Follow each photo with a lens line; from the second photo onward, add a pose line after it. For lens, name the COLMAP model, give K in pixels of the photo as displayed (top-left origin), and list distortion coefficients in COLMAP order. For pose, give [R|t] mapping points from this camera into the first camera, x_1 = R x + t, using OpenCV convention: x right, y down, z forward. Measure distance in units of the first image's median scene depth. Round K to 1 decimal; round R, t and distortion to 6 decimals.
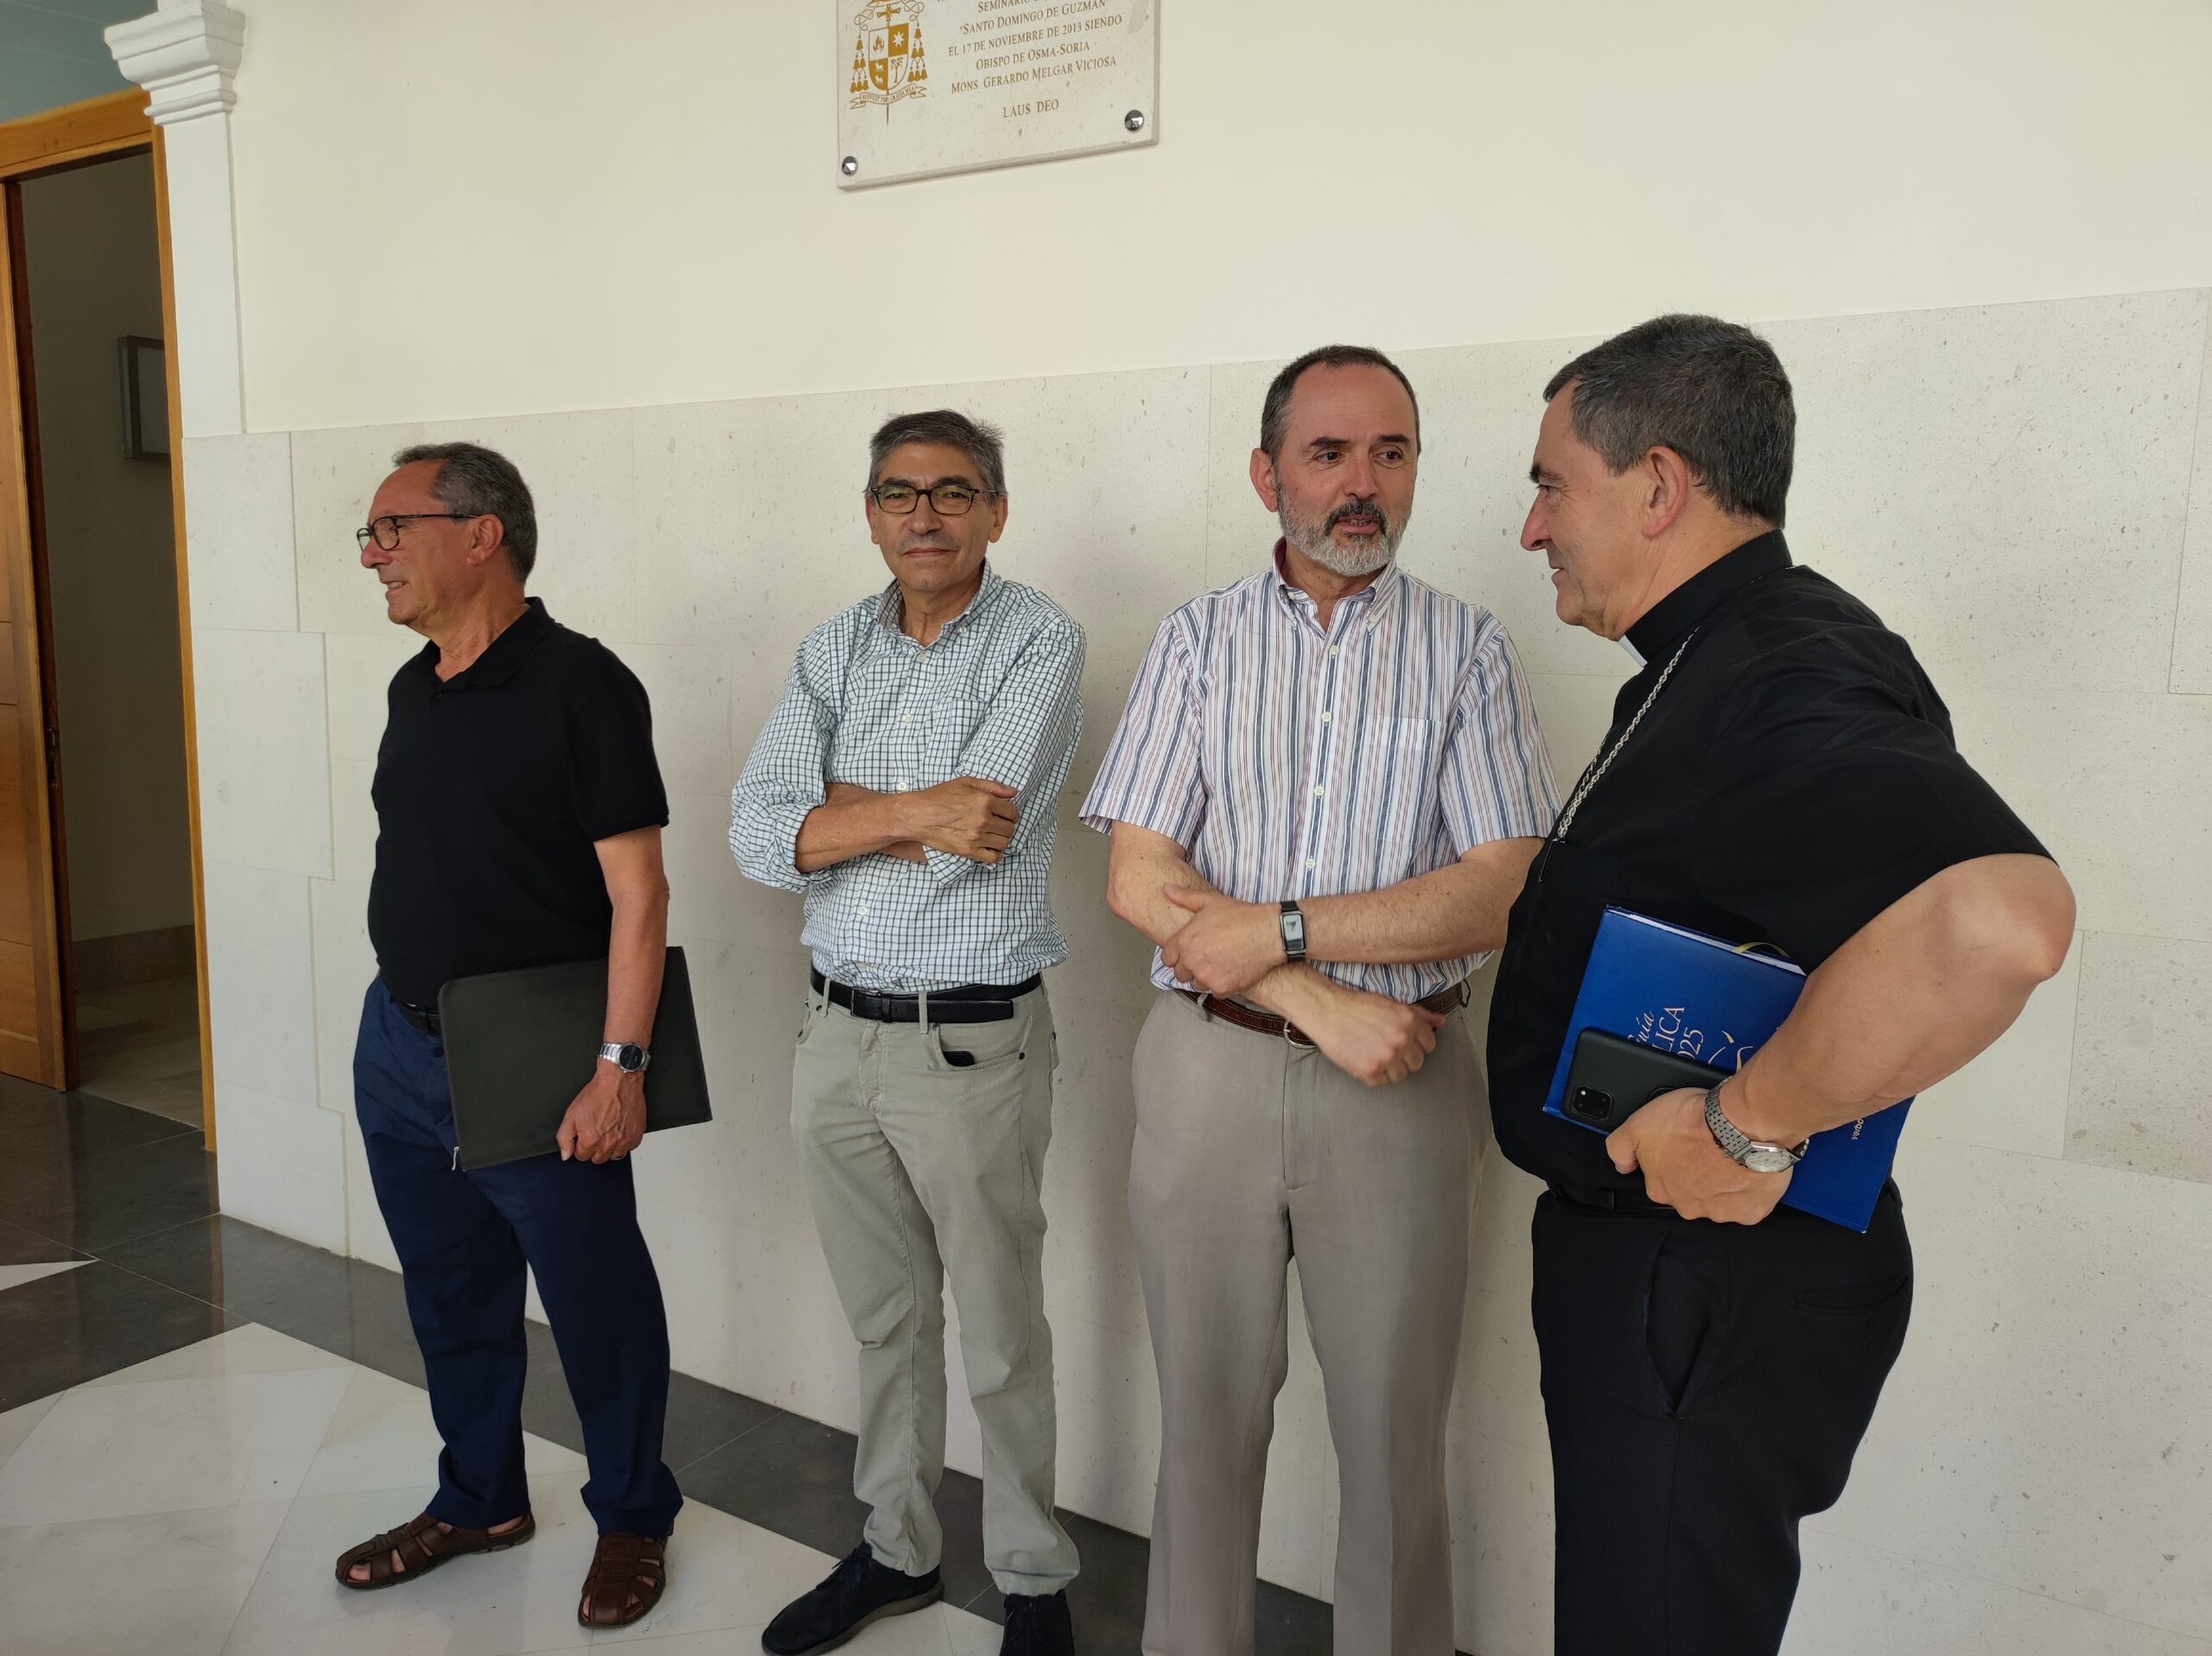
lens RADIAL K [[1639.1, 0, 1134.0], [0, 1639.1, 840.4], [0, 0, 1]] dist [0.020624, -0.004952]
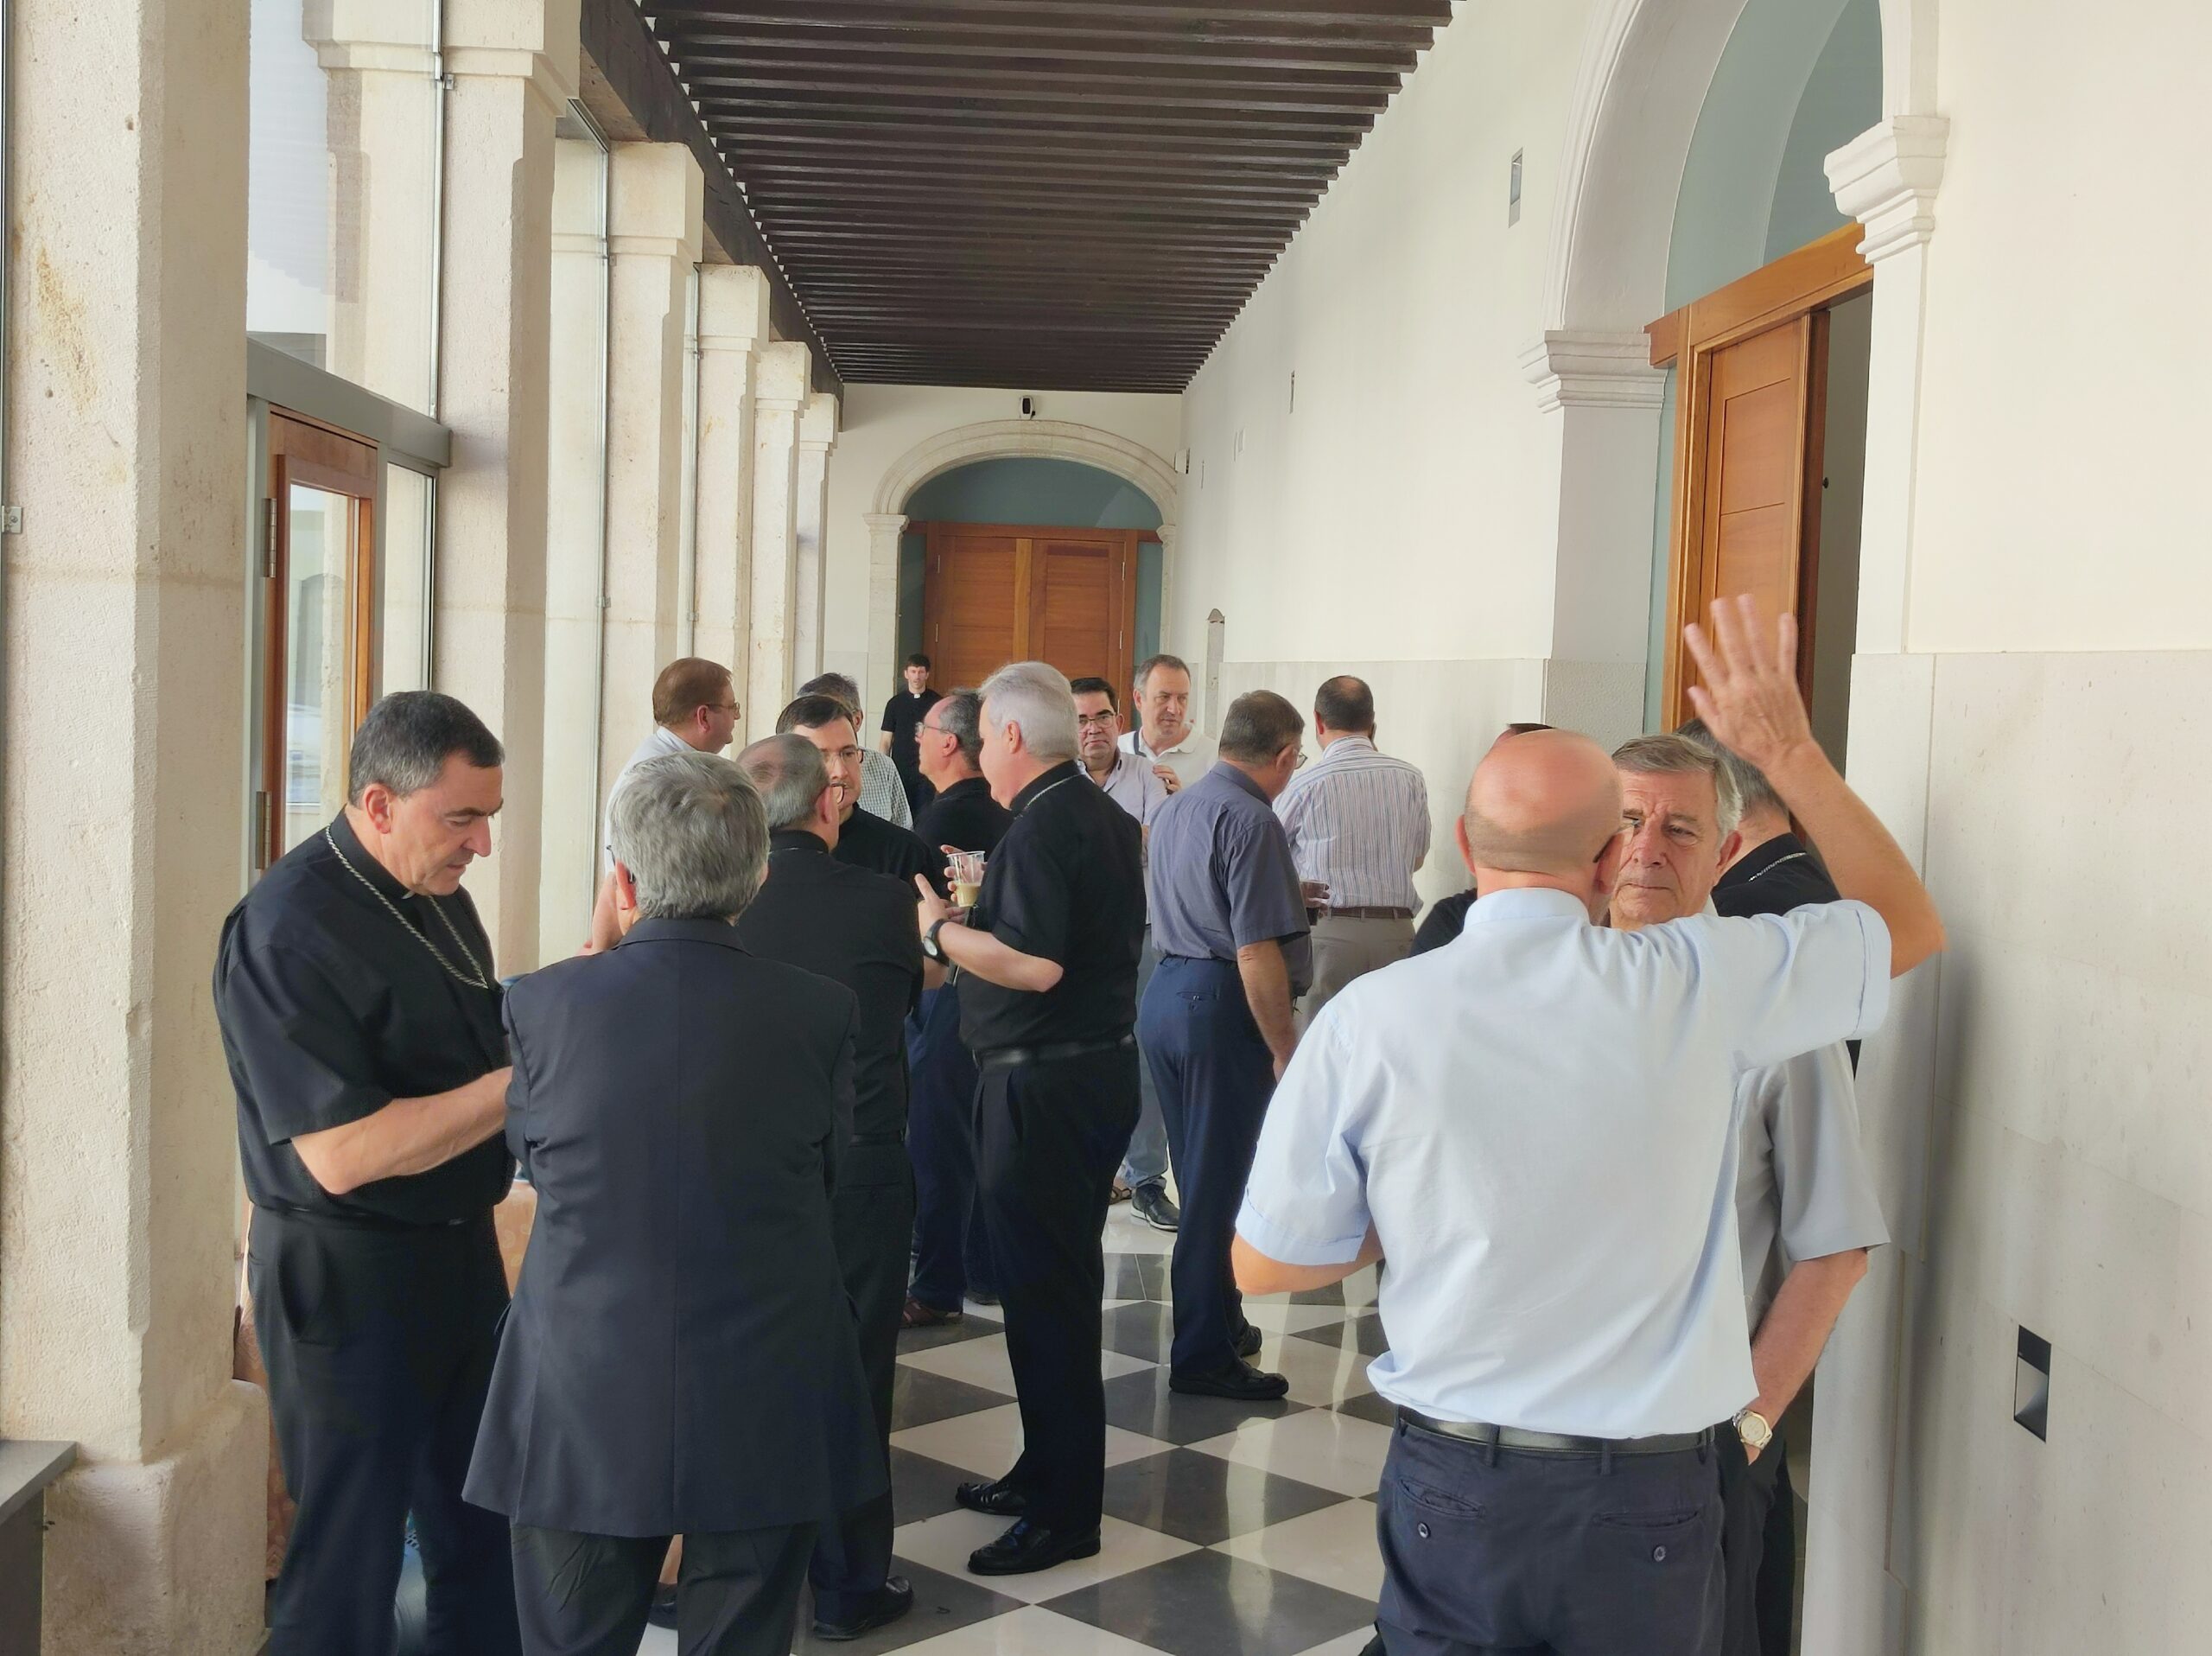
lens RADIAL K [[2749.4, 0, 1112.0], [0, 2749.4, 824.0], [0, 0, 1]] dist [0.025329, 0.000000]
pose [[0.557152, 0.048738, -0.828979, 0.418965], [-0.131698, 0.990828, -0.030260, -0.111276], [0.819901, 0.126035, 0.558461, 0.011579]]
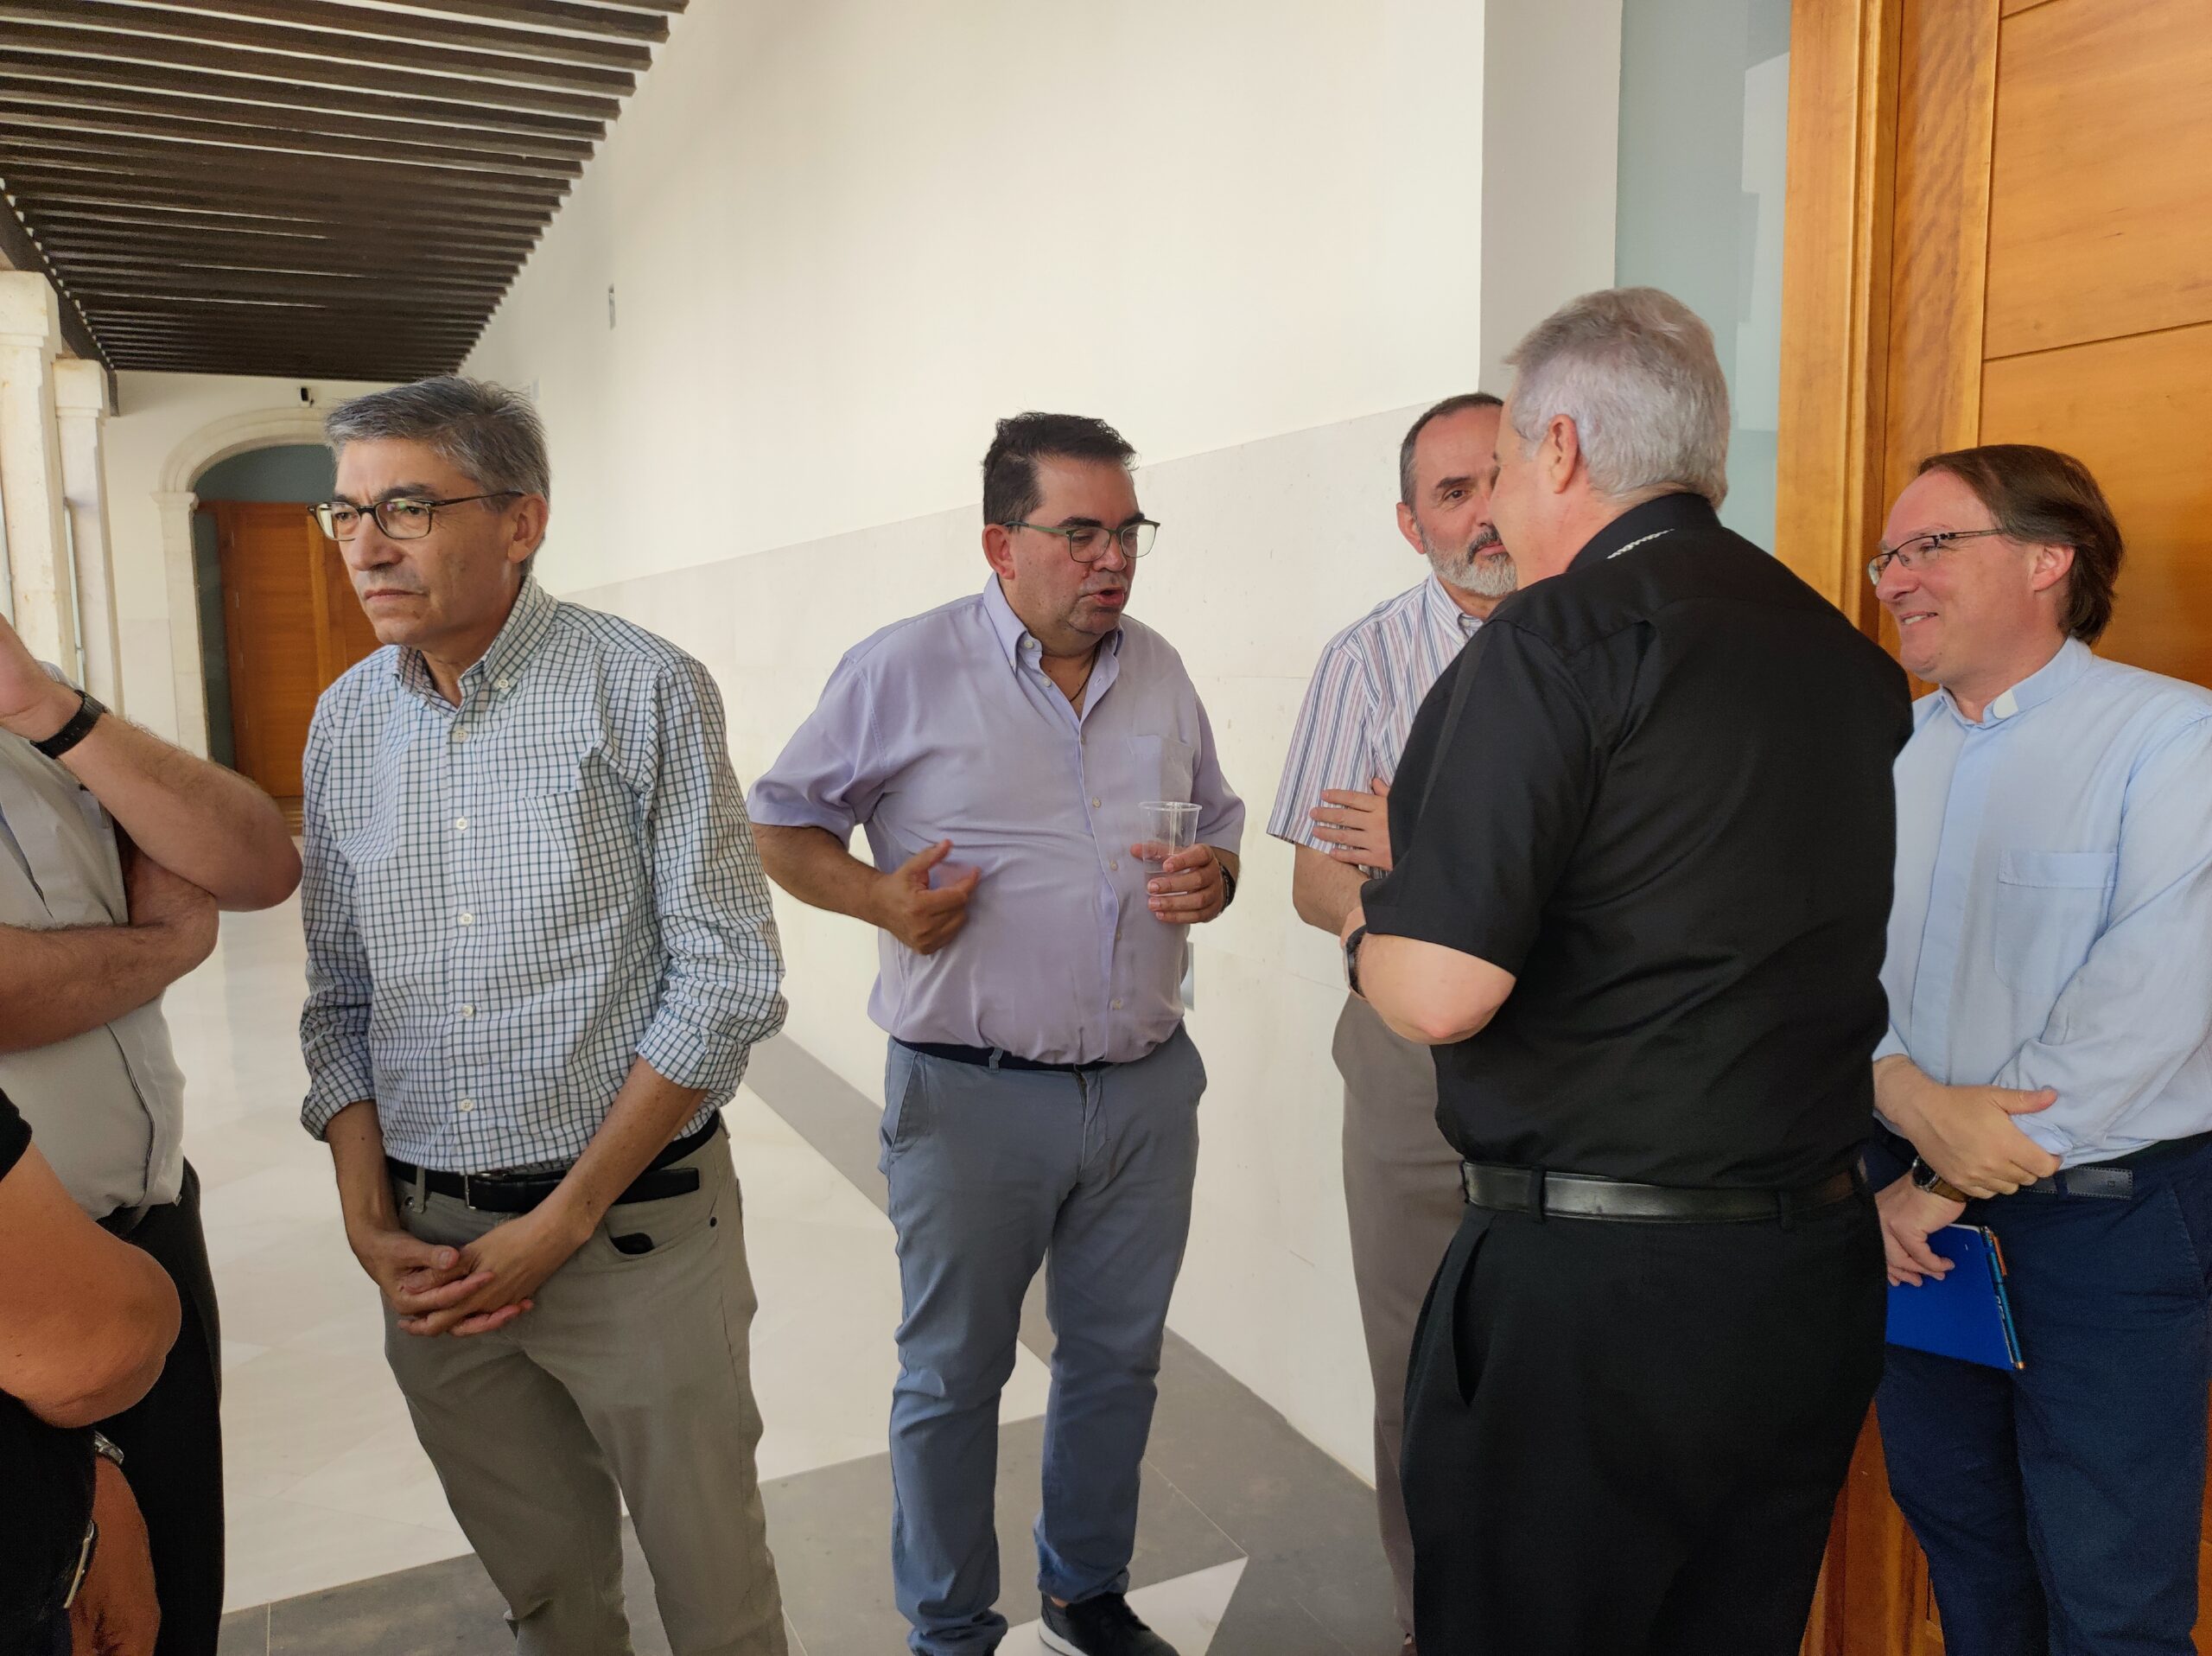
lens RADIAL K [[1639.1, 0, 1089.5], [0, 1639.1, 832.9], [0, 0, 1]] dist [0.020624, -0.004952]
pose [[0.838484, 0.036762, -0.543685, -1.252360], [-0.047636, 0.998847, -0.005927, -0.166631], [0.542840, 0.030869, 0.839268, 1.021682]]
